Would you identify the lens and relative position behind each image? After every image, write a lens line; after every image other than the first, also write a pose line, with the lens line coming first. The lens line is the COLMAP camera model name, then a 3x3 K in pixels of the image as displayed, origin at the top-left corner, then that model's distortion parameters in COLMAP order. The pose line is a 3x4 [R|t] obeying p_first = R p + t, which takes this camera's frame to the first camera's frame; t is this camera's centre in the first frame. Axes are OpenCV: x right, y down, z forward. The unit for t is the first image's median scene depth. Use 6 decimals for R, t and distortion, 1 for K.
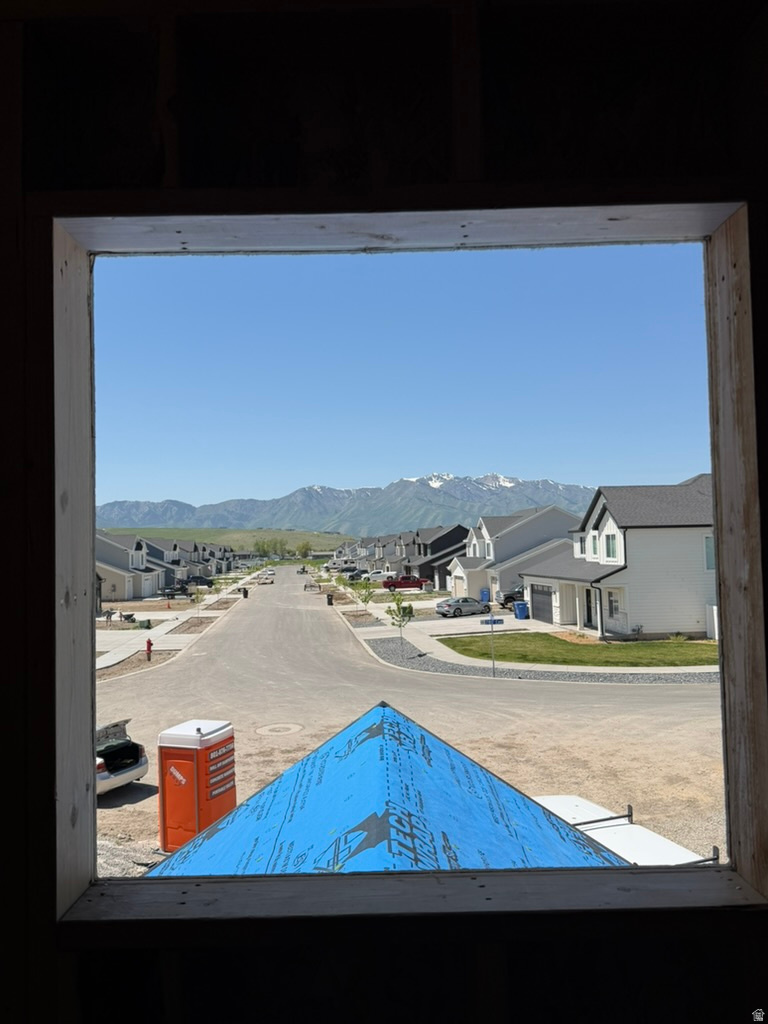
lens RADIAL K [[836.3, 0, 384.0], [0, 836.3, 512.0], [0, 0, 1]] dist [0.107496, -0.002325]
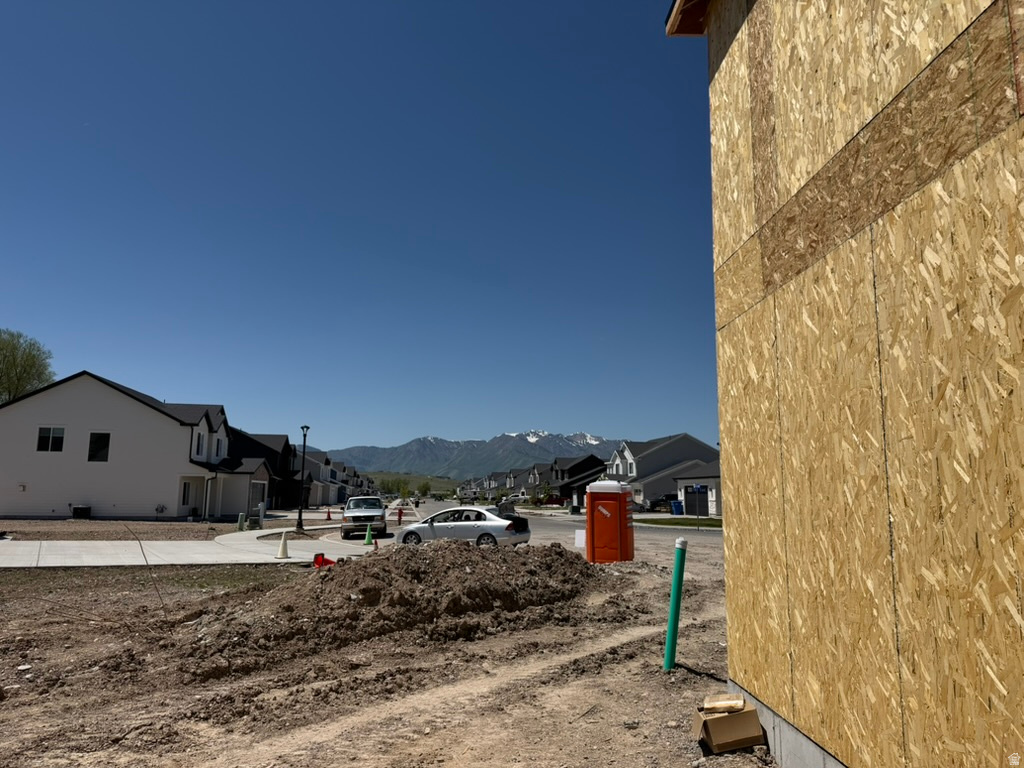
lens RADIAL K [[718.2, 0, 508.5], [0, 718.2, 388.0], [0, 0, 1]] dist [0.091609, -0.112938]
pose [[0.998927, 0.038715, 0.025408, -0.116837], [-0.035904, 0.994028, -0.103052, 0.060139], [-0.029246, 0.102029, 0.994351, -0.069814]]
